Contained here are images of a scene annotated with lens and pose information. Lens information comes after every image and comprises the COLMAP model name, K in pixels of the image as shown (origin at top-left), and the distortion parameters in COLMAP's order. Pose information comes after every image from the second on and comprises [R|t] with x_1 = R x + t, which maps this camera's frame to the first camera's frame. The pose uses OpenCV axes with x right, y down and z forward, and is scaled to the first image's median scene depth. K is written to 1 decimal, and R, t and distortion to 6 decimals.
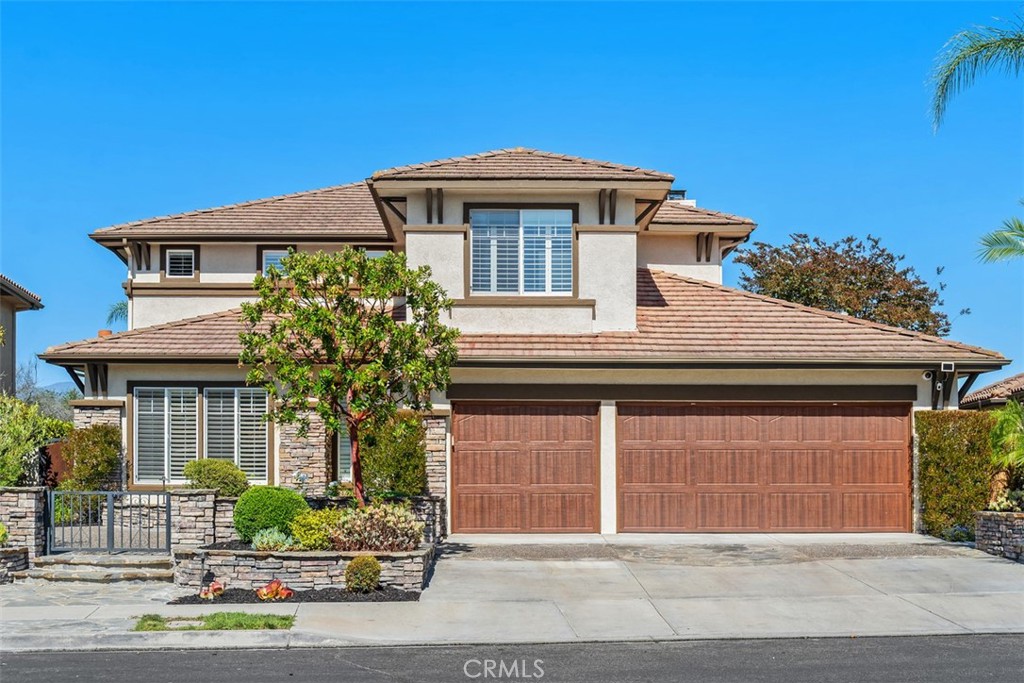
lens RADIAL K [[1465.9, 0, 512.0], [0, 1465.9, 341.5], [0, 0, 1]] dist [-0.116842, 0.002492]
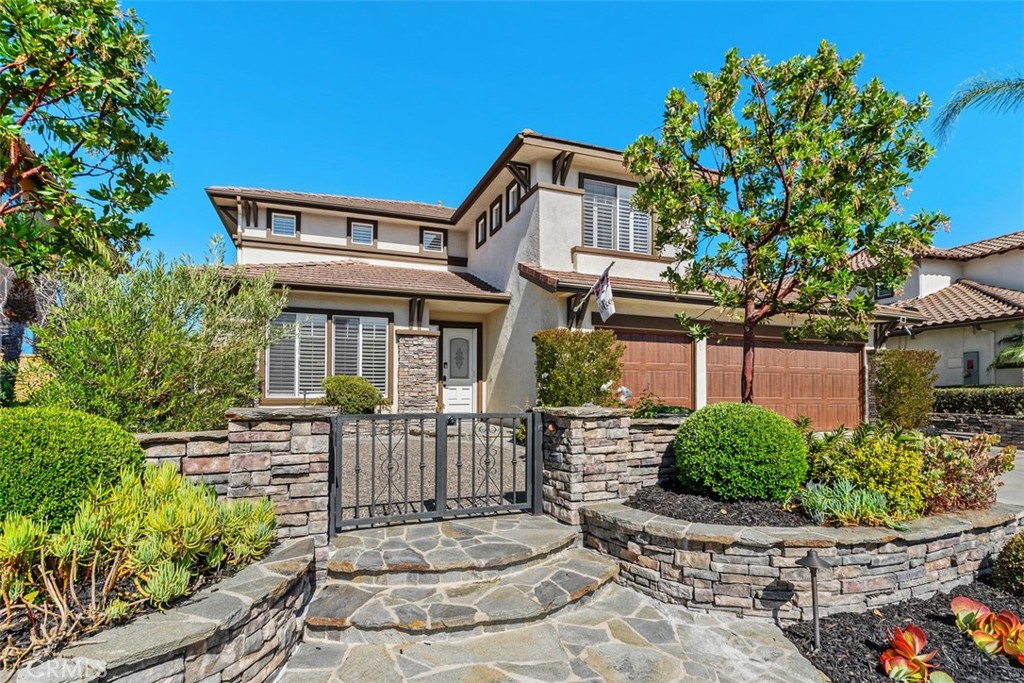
lens RADIAL K [[554.0, 0, 529.6], [0, 554.0, 368.2], [0, 0, 1]] dist [-0.006035, -0.000599]
pose [[0.938265, 0.019736, 0.345354, -0.217163], [-0.035907, 0.998535, 0.040488, 0.050893], [-0.344049, -0.050389, 0.937599, 0.529074]]
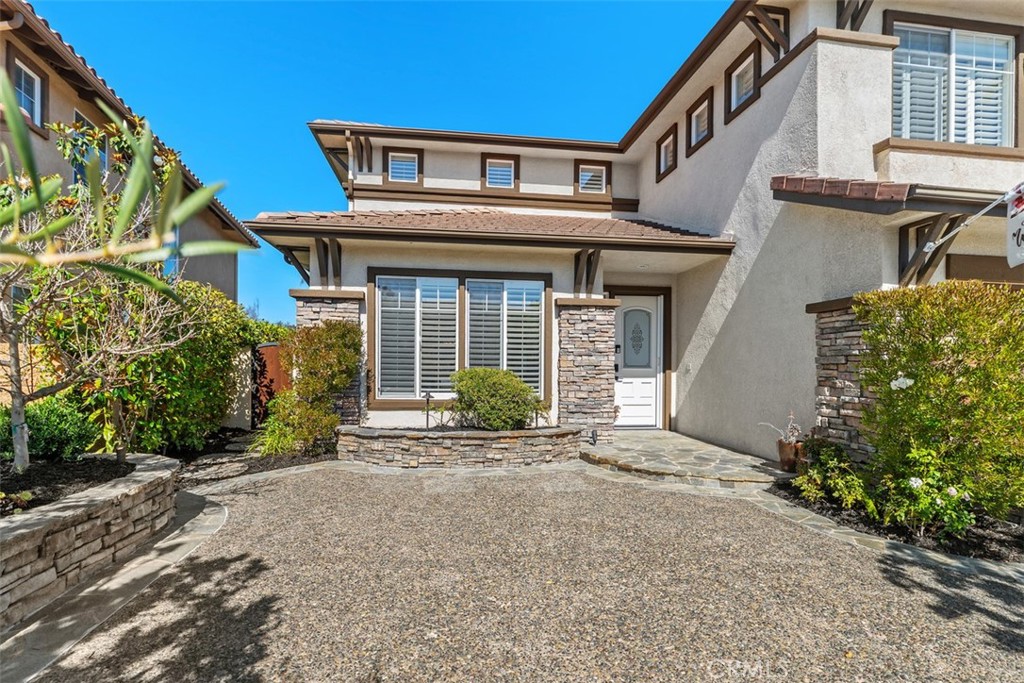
lens RADIAL K [[551.4, 0, 514.2], [0, 551.4, 352.6], [0, 0, 1]] dist [-0.026531, -0.000483]
pose [[0.993662, 0.013291, 0.111617, -0.219793], [-0.020982, 0.997463, 0.068018, 0.051313], [-0.110430, -0.069929, 0.991421, 0.699019]]
